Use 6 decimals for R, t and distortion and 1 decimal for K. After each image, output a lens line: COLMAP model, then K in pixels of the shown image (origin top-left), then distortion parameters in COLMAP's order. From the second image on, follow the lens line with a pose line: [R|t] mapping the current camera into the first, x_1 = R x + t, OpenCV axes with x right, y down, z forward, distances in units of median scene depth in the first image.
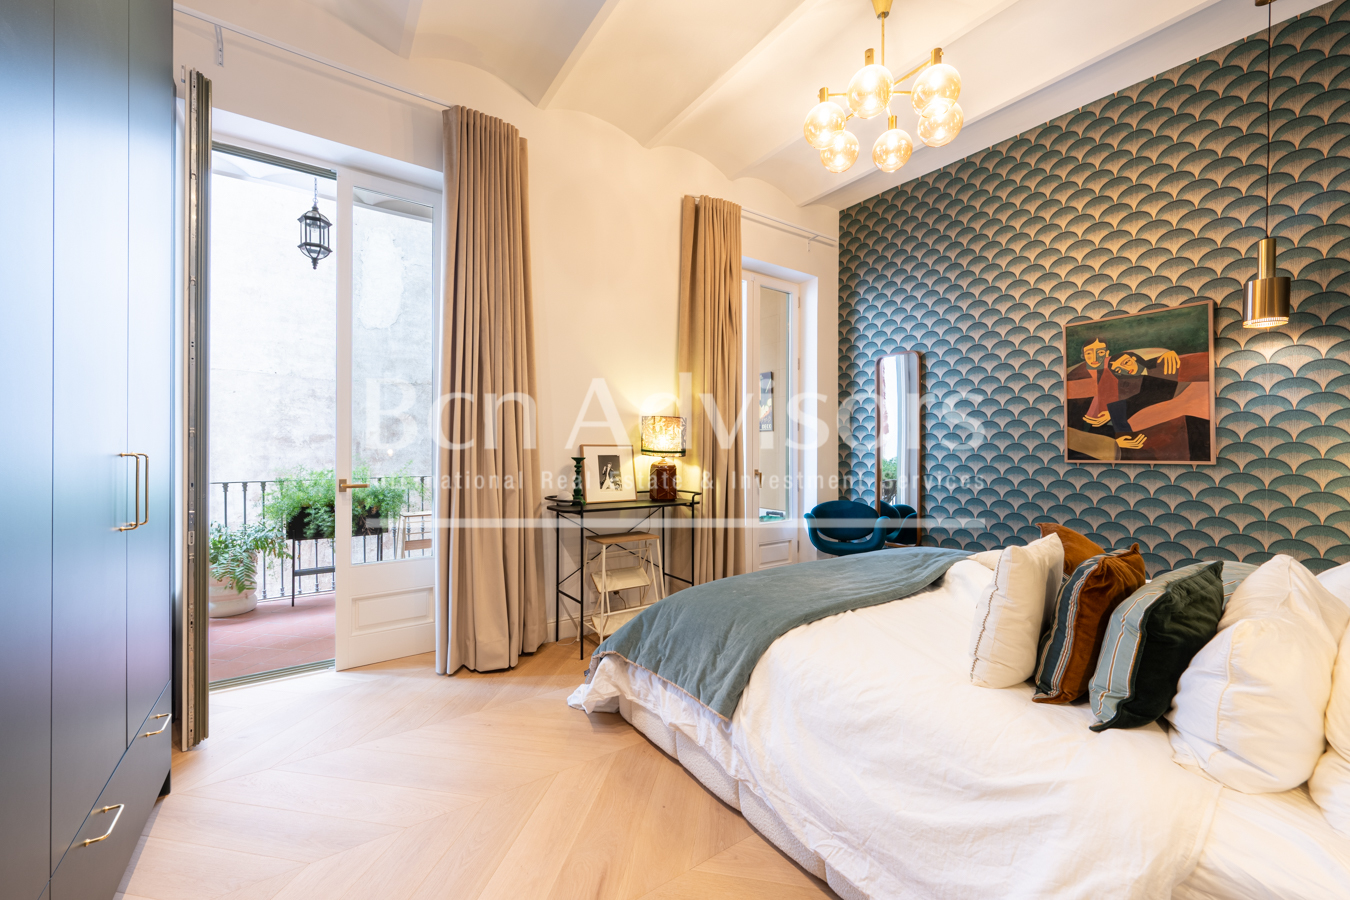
lens RADIAL K [[531.2, 0, 673.8], [0, 531.2, 448.2], [0, 0, 1]] dist [-0.000435, -0.000046]
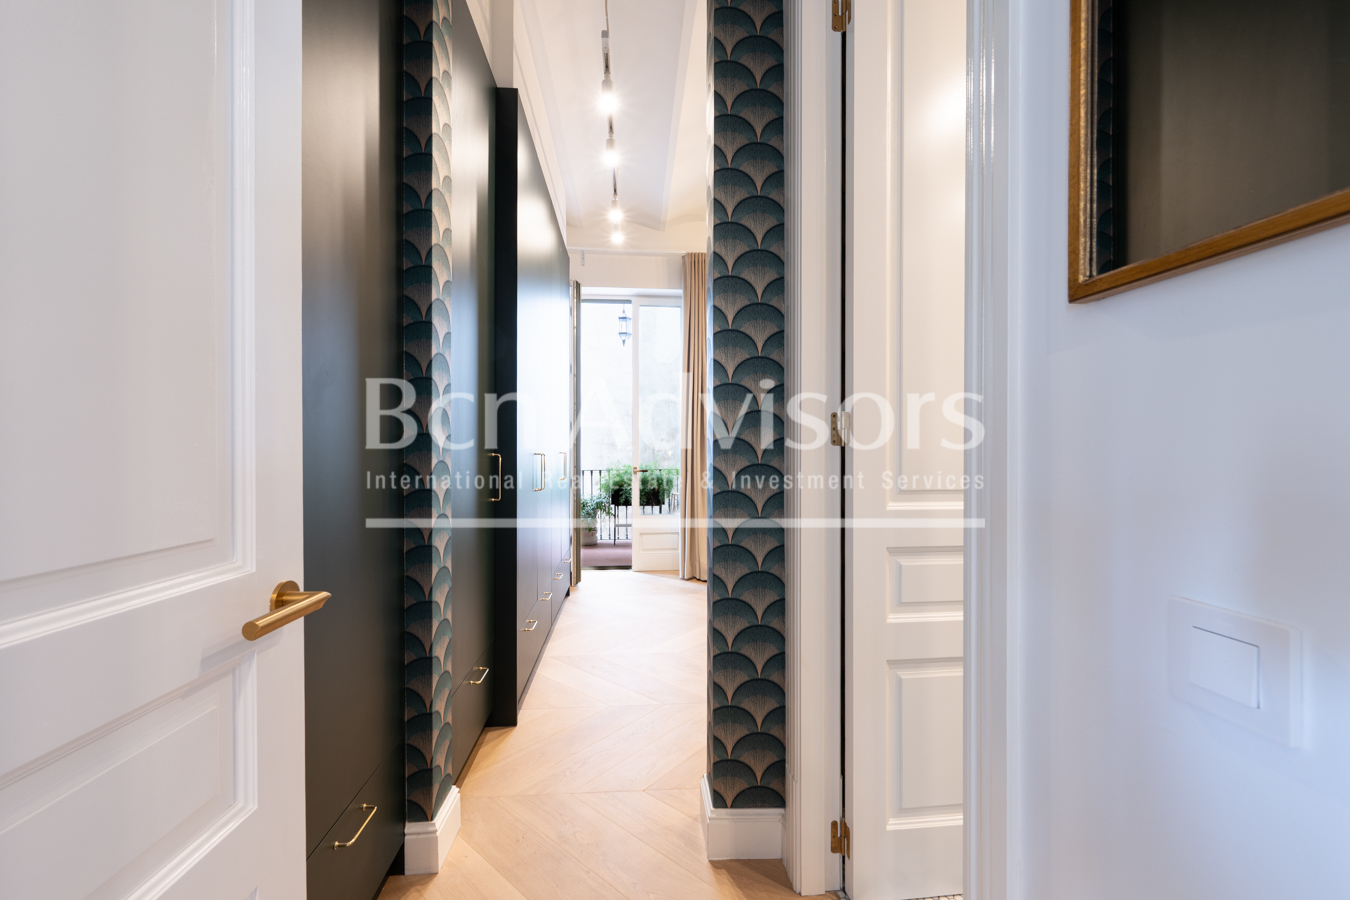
lens RADIAL K [[531.2, 0, 673.8], [0, 531.2, 448.2], [0, 0, 1]] dist [-0.000435, -0.000046]
pose [[0.868052, -0.006071, -0.496435, 0.319029], [0.003826, 0.999977, -0.005537, 0.003307], [0.496458, 0.002907, 0.868056, -0.415794]]
